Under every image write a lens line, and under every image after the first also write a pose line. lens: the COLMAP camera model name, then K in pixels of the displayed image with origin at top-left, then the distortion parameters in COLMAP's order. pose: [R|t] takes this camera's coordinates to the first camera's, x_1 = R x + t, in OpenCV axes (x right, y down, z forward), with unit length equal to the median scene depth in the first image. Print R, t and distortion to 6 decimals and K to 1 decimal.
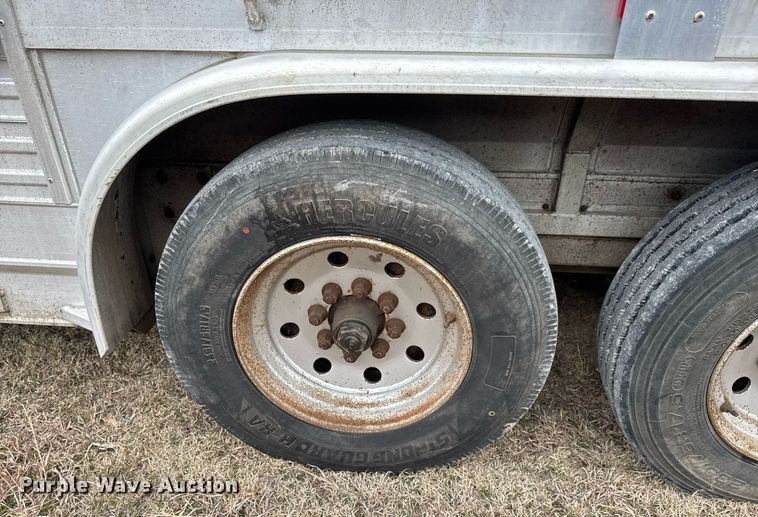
lens RADIAL K [[534.3, 0, 378.8], [0, 534.3, 281.7], [0, 0, 1]] dist [0.048152, -0.083176]
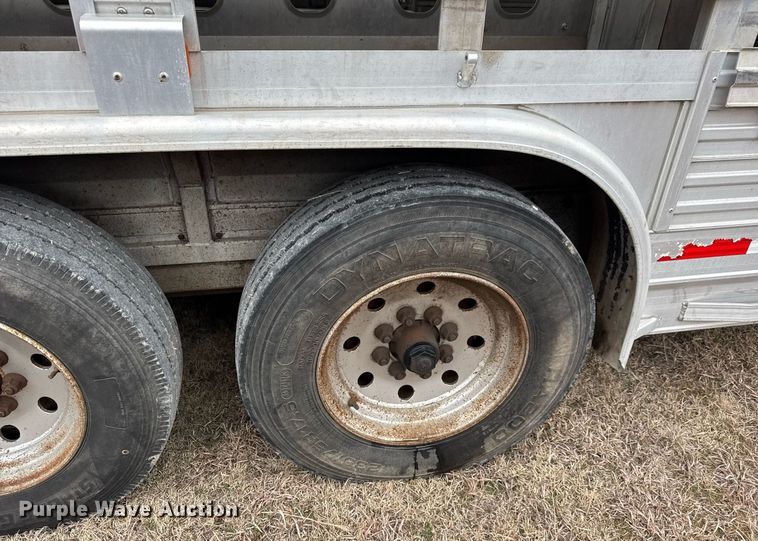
lens RADIAL K [[540.9, 0, 379.3], [0, 540.9, 289.7], [0, 0, 1]] dist [0.006451, -0.037414]
pose [[0.951373, -0.125484, 0.281323, 0.428542], [0.121921, 0.992080, 0.030206, -0.030452], [-0.282885, 0.005562, 0.959138, -0.113455]]
